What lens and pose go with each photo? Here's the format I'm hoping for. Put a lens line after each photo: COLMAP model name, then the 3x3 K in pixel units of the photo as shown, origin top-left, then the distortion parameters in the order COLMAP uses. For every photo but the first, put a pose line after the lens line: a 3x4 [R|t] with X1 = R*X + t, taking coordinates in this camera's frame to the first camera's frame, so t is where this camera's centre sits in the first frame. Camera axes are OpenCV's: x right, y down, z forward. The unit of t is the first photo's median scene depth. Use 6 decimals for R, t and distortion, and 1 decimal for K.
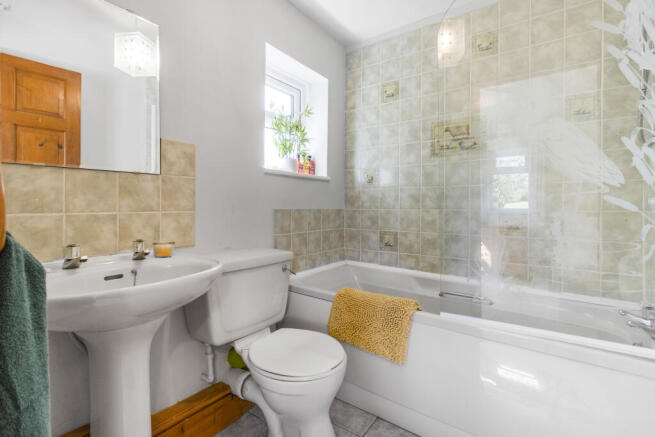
lens RADIAL K [[302.7, 0, 326.5], [0, 302.7, 212.6], [0, 0, 1]] dist [0.002921, -0.000087]
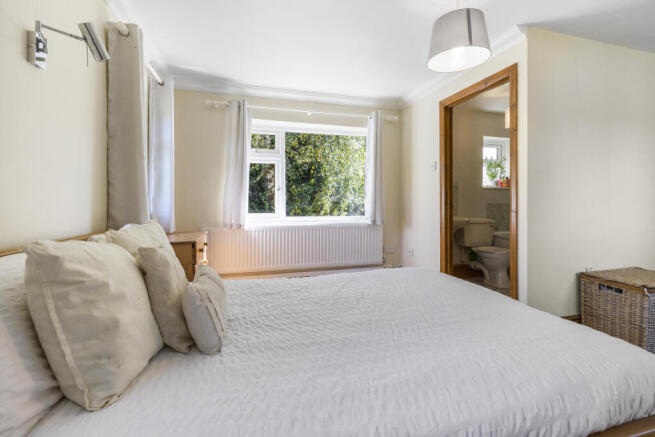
lens RADIAL K [[302.7, 0, 333.3], [0, 302.7, 202.7], [0, 0, 1]] dist [0.002921, -0.000087]
pose [[0.794074, -0.002331, -0.607817, 0.291450], [-0.012460, 0.999720, -0.020111, 0.044297], [0.607694, 0.023543, 0.793822, -1.513999]]
